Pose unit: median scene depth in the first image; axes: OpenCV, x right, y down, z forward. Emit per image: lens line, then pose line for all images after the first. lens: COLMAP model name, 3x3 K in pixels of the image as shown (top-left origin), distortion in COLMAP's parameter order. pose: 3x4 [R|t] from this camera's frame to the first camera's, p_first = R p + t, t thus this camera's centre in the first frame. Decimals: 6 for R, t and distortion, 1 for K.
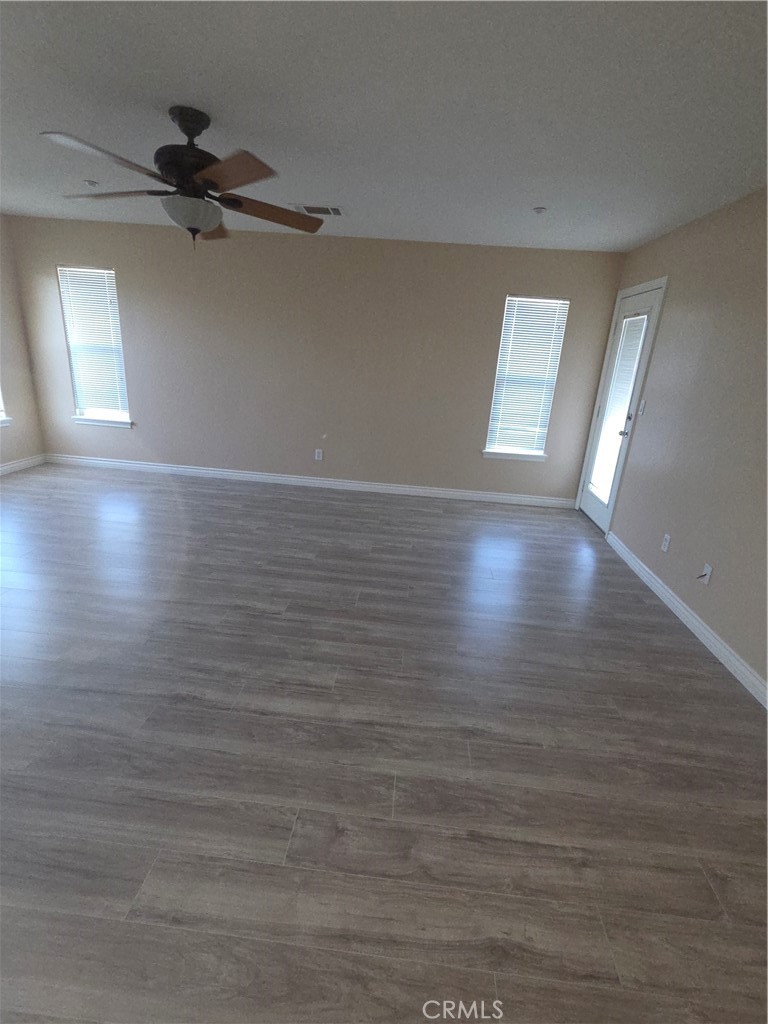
lens RADIAL K [[486.4, 0, 386.3], [0, 486.4, 517.0], [0, 0, 1]] dist [0.004096, 0.001323]
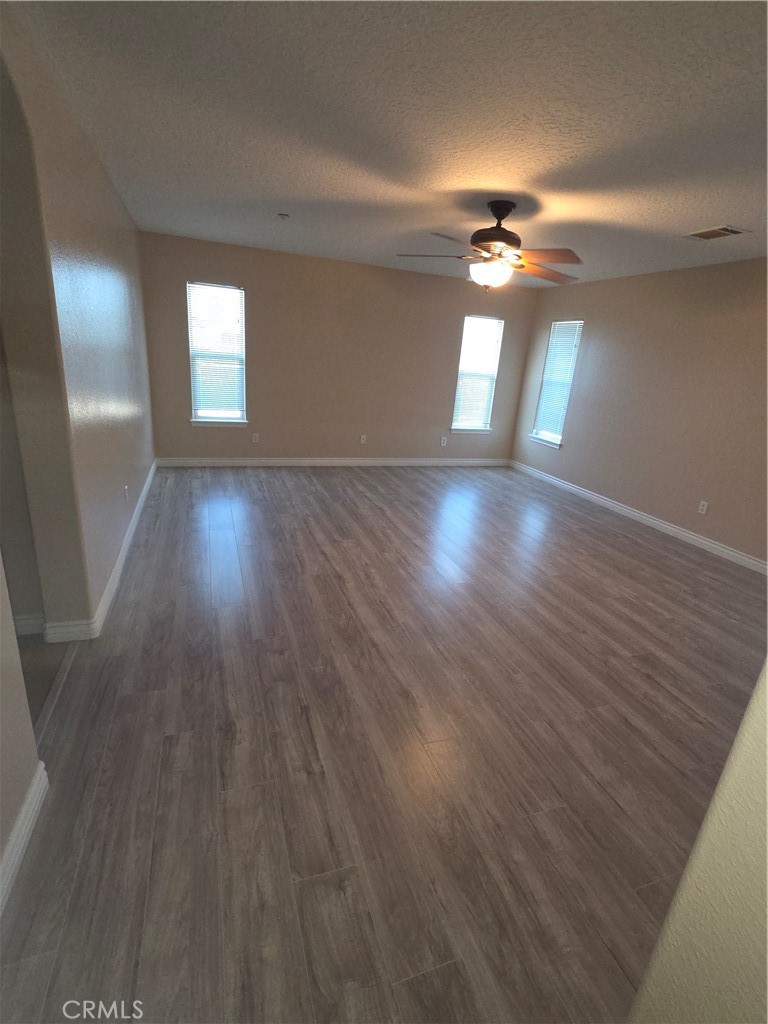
lens RADIAL K [[486.4, 0, 386.3], [0, 486.4, 517.0], [0, 0, 1]] dist [0.004096, 0.001323]
pose [[0.413358, 0.258186, -0.873198, 0.712175], [-0.344322, 0.932075, 0.112598, -0.032306], [0.842958, 0.254118, 0.474179, 0.233376]]
